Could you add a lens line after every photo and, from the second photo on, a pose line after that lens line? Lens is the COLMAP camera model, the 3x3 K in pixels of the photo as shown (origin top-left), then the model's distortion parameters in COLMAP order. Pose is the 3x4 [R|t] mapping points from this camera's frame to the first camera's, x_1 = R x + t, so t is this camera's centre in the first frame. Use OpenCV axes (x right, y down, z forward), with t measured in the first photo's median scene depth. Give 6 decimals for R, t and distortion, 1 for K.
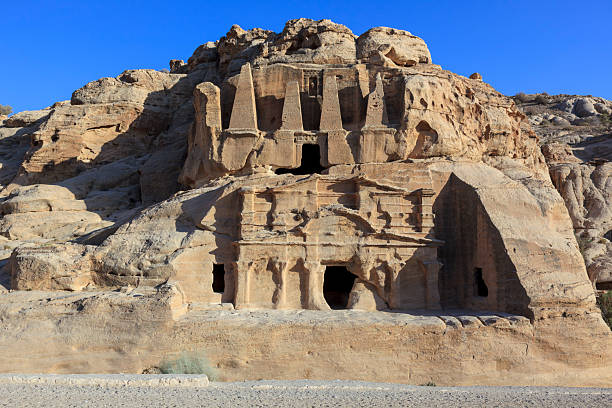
lens RADIAL K [[530.1, 0, 306.0], [0, 530.1, 204.0], [0, 0, 1]] dist [0.001774, 0.001430]
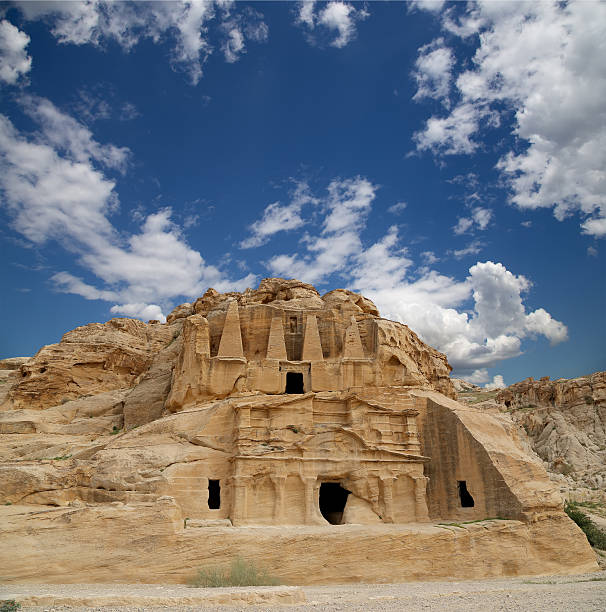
lens RADIAL K [[411.3, 0, 305.0], [0, 411.3, 413.6], [0, 0, 1]] dist [-0.127387, 0.077231]
pose [[0.986699, 0.021029, 0.161193, -0.122442], [-0.002190, 0.993227, -0.116173, 0.078406], [-0.162544, 0.114275, 0.980062, 0.227500]]
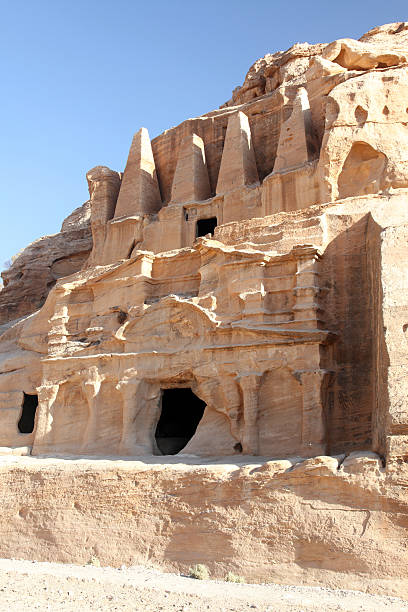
lens RADIAL K [[677.7, 0, 204.0], [0, 677.7, 306.0], [0, 0, 1]] dist [0.083147, -0.005853]
pose [[0.846852, -0.122151, -0.517611, 0.525499], [0.068885, 0.990261, -0.120990, 0.121811], [0.527349, 0.066805, 0.847019, 0.326037]]
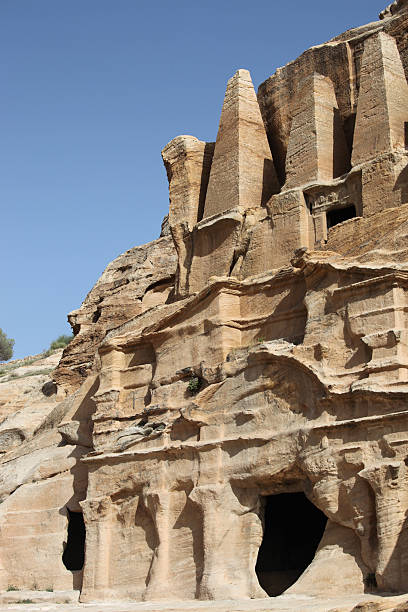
lens RADIAL K [[1226.8, 0, 204.0], [0, 1226.8, 306.0], [0, 0, 1]] dist [-0.298431, -0.054387]
pose [[0.690790, -0.201744, -0.694340, 0.685343], [0.117557, 0.978846, -0.167452, 0.127241], [0.713435, 0.034050, 0.699894, 0.320909]]
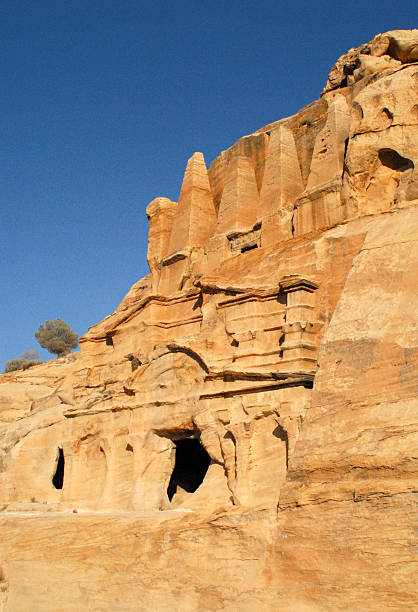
lens RADIAL K [[834.7, 0, 223.7], [0, 834.7, 332.3], [0, 0, 1]] dist [-0.100565, -0.003575]
pose [[0.665453, -0.176783, -0.725203, 0.786524], [0.095674, 0.983737, -0.152015, 0.147058], [0.740283, 0.031776, 0.671544, 0.412614]]
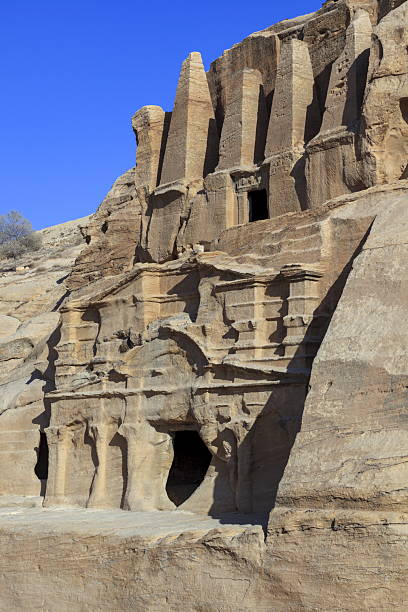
lens RADIAL K [[1351.1, 0, 204.0], [0, 1351.1, 306.0], [0, 0, 1]] dist [0.043635, -0.002339]
pose [[0.631464, -0.098450, -0.769130, 1.140735], [0.111914, 0.993093, -0.035235, 0.043461], [0.767287, -0.063827, 0.638120, 0.159167]]
